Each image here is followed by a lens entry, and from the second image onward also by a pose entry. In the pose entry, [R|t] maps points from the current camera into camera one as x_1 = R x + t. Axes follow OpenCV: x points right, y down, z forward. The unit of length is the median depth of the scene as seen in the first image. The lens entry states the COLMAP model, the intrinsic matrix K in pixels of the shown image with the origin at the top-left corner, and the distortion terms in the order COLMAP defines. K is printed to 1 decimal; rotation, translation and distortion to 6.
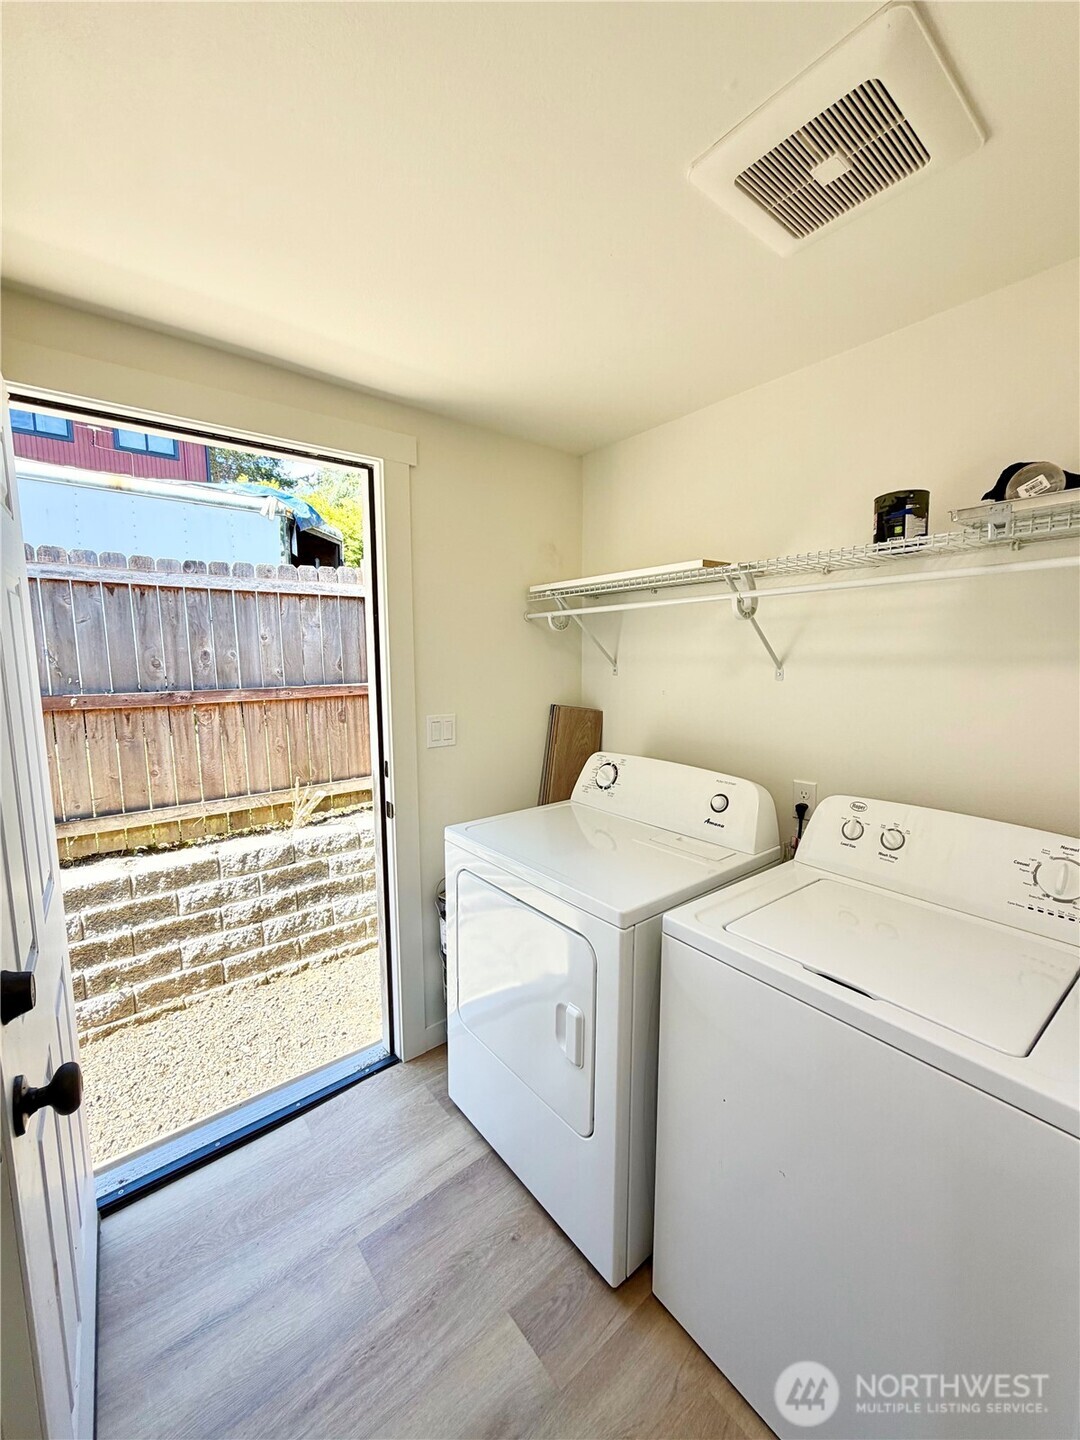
lens RADIAL K [[575.6, 0, 541.4], [0, 575.6, 714.5], [0, 0, 1]] dist [-0.002475, 0.000516]
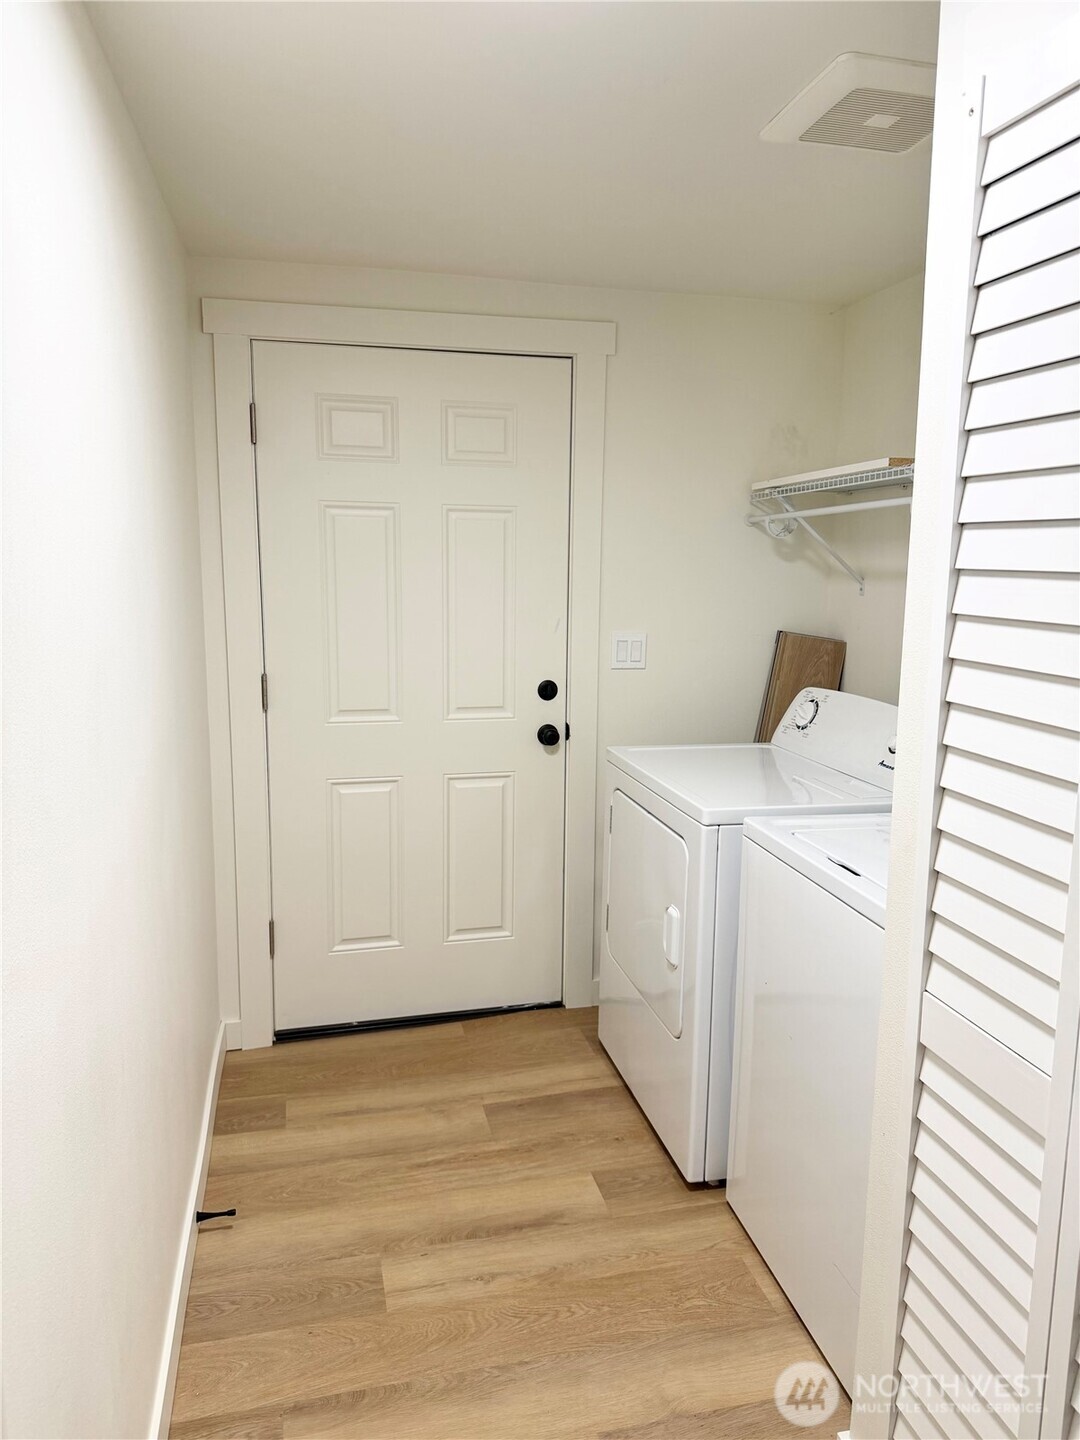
lens RADIAL K [[1019.2, 0, 543.3], [0, 1019.2, 722.7], [0, 0, 1]] dist [0.014163, -0.025612]
pose [[0.900611, 0.082601, -0.426704, 0.402238], [-0.062722, 0.996198, 0.060462, 0.053686], [0.430076, -0.027689, 0.902368, -0.496596]]
